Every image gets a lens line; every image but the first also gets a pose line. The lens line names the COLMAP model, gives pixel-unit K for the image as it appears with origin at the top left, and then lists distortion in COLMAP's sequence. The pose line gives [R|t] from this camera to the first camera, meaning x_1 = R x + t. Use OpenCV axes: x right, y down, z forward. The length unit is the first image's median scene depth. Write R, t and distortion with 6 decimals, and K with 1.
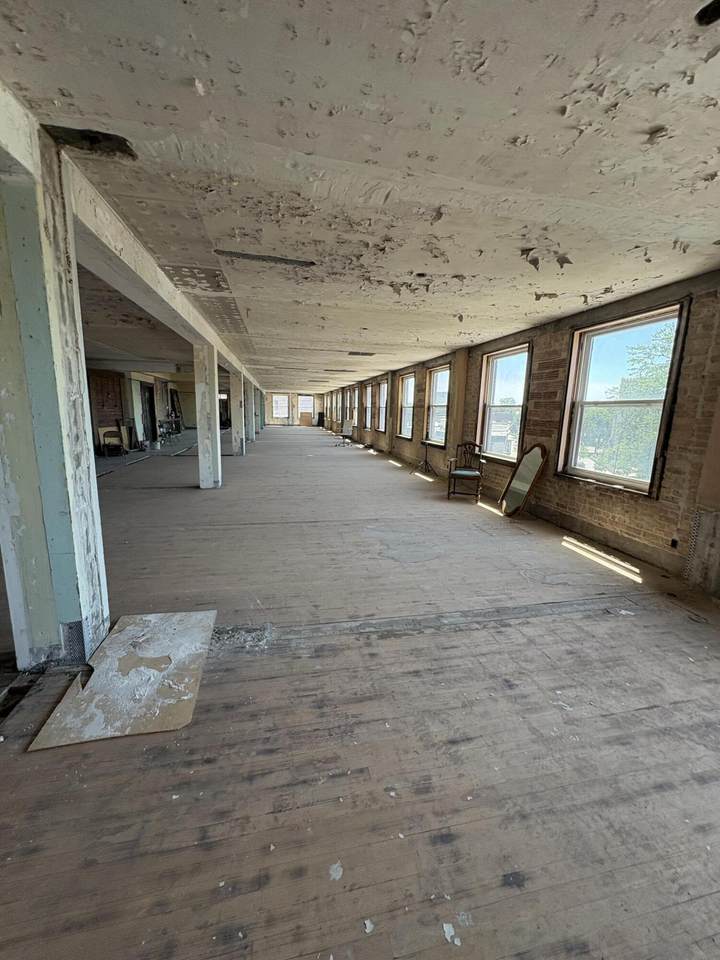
lens RADIAL K [[382.9, 0, 360.0], [0, 382.9, 480.0], [0, 0, 1]] dist [0.000537, -0.000335]
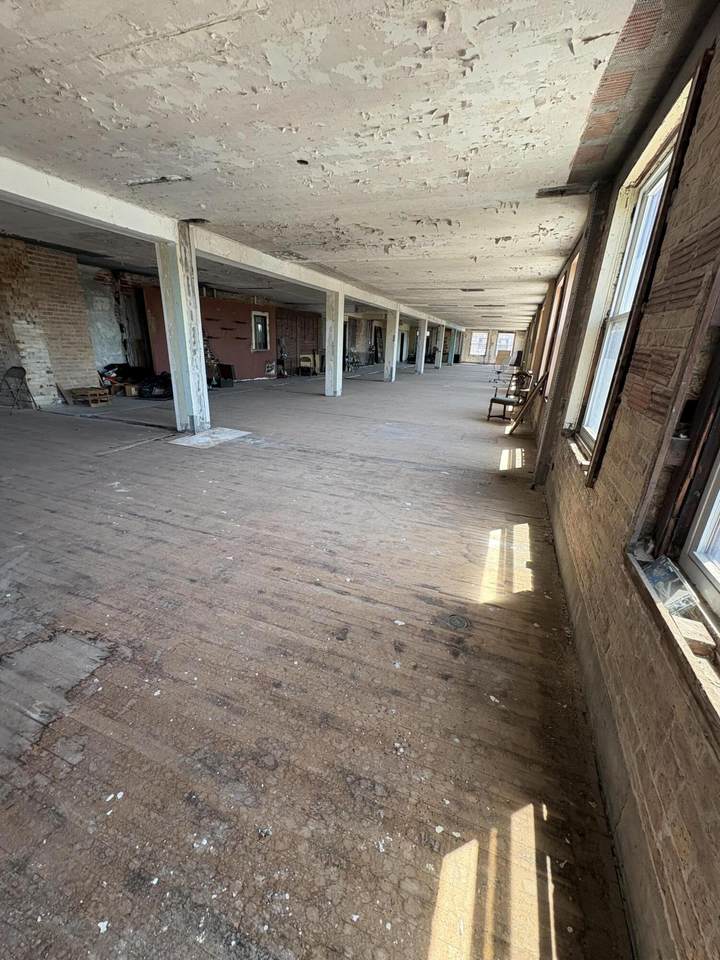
lens RADIAL K [[382.9, 0, 360.0], [0, 382.9, 480.0], [0, 0, 1]] dist [0.000537, -0.000335]
pose [[0.838759, 0.193590, -0.508927, 0.976254], [-0.116899, 0.976891, 0.178938, 0.115748], [0.531807, -0.090593, 0.842006, -0.379301]]
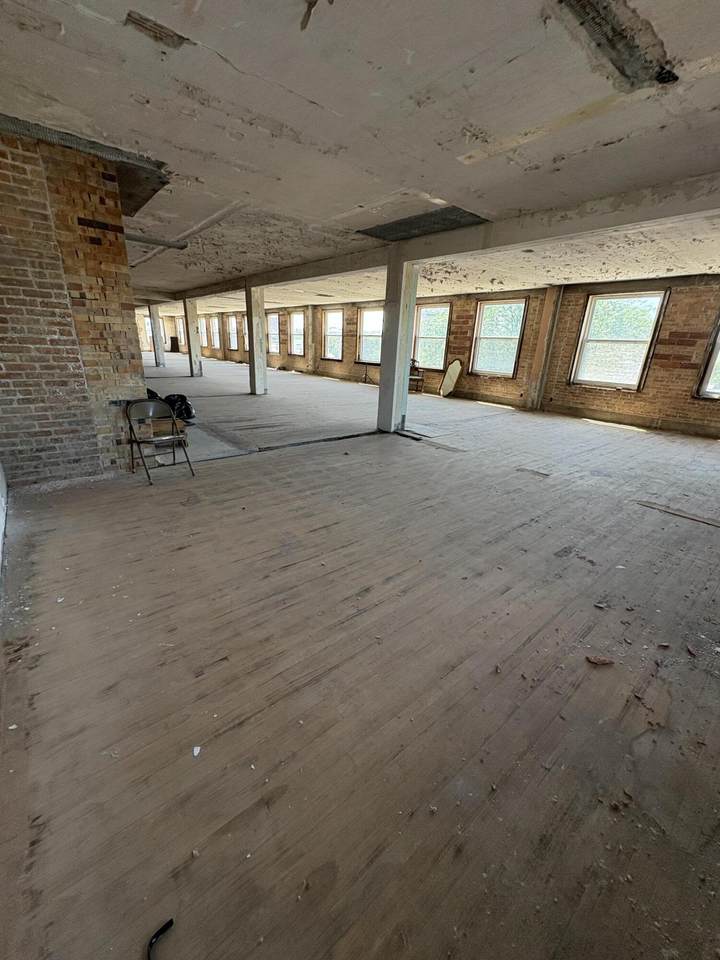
lens RADIAL K [[382.9, 0, 360.0], [0, 382.9, 480.0], [0, 0, 1]] dist [0.000537, -0.000335]
pose [[0.886165, -0.144898, 0.440132, -1.444882], [0.063998, 0.979020, 0.193455, 0.159471], [-0.458929, -0.143265, 0.876846, -0.908221]]
